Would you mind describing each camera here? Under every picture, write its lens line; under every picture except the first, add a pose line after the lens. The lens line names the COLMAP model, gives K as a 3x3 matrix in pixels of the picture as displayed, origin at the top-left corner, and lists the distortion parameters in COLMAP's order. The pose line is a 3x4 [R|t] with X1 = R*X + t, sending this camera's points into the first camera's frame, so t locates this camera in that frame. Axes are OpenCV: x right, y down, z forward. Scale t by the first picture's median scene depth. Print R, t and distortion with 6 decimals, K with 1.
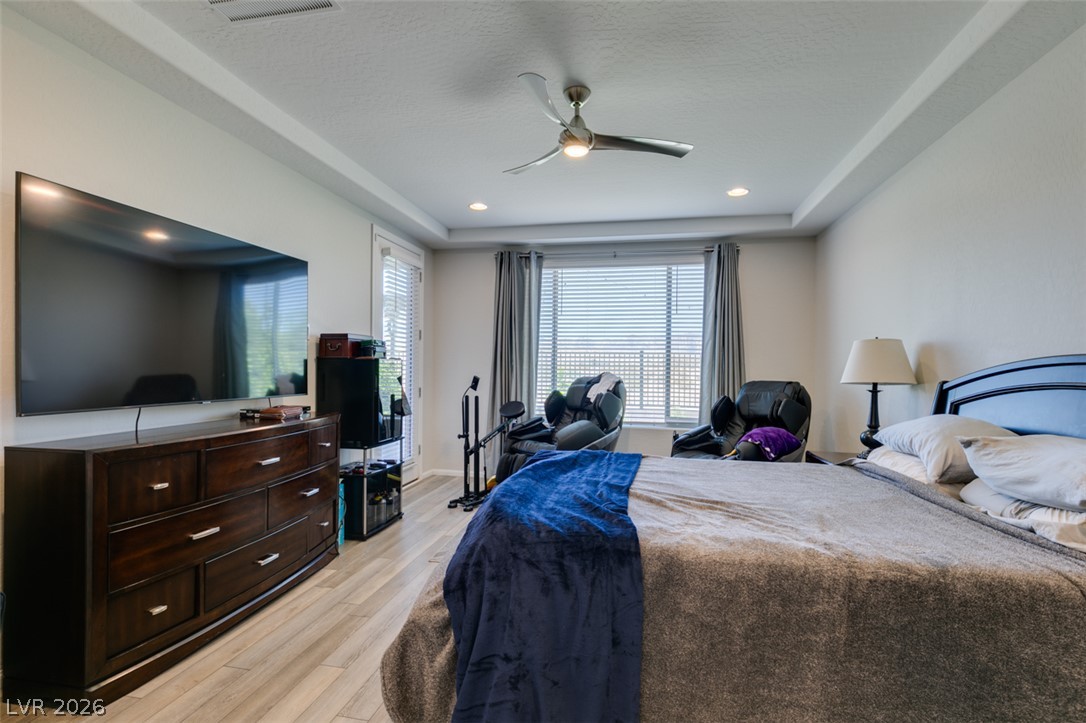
lens RADIAL K [[490.6, 0, 533.5], [0, 490.6, 369.4], [0, 0, 1]] dist [0.005276, -0.001307]
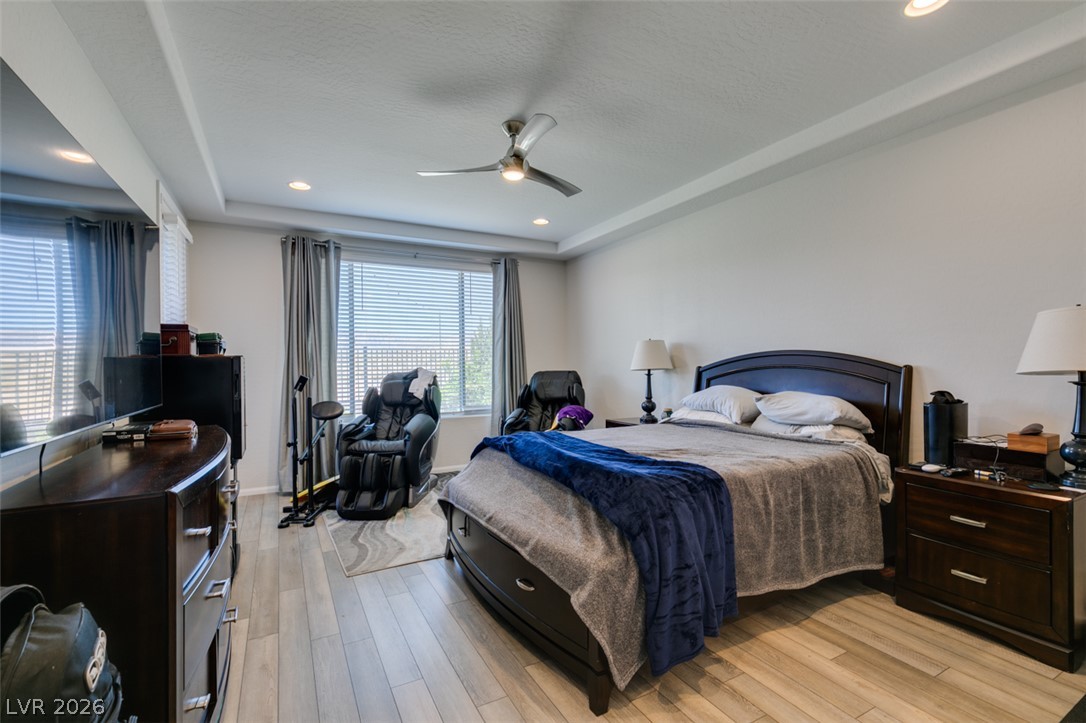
lens RADIAL K [[490.6, 0, 517.9], [0, 490.6, 361.2], [0, 0, 1]] dist [0.005276, -0.001307]
pose [[0.776039, -0.016173, 0.630478, -0.372731], [0.021246, 0.999774, -0.000505, -0.003079], [-0.630328, 0.013787, 0.776207, 0.057701]]
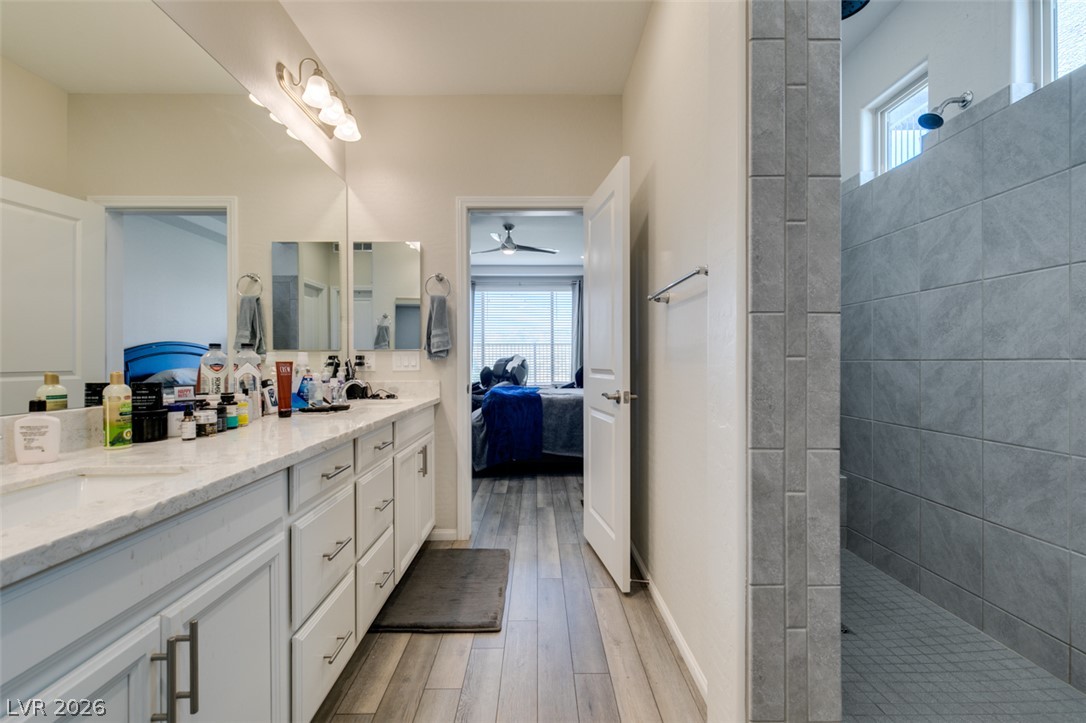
lens RADIAL K [[490.6, 0, 531.1], [0, 490.6, 360.2], [0, 0, 1]] dist [0.005276, -0.001307]
pose [[0.976848, -0.014580, 0.213435, -0.172746], [0.015819, 0.999866, -0.004102, 0.034509], [-0.213347, 0.007383, 0.976949, -0.696074]]
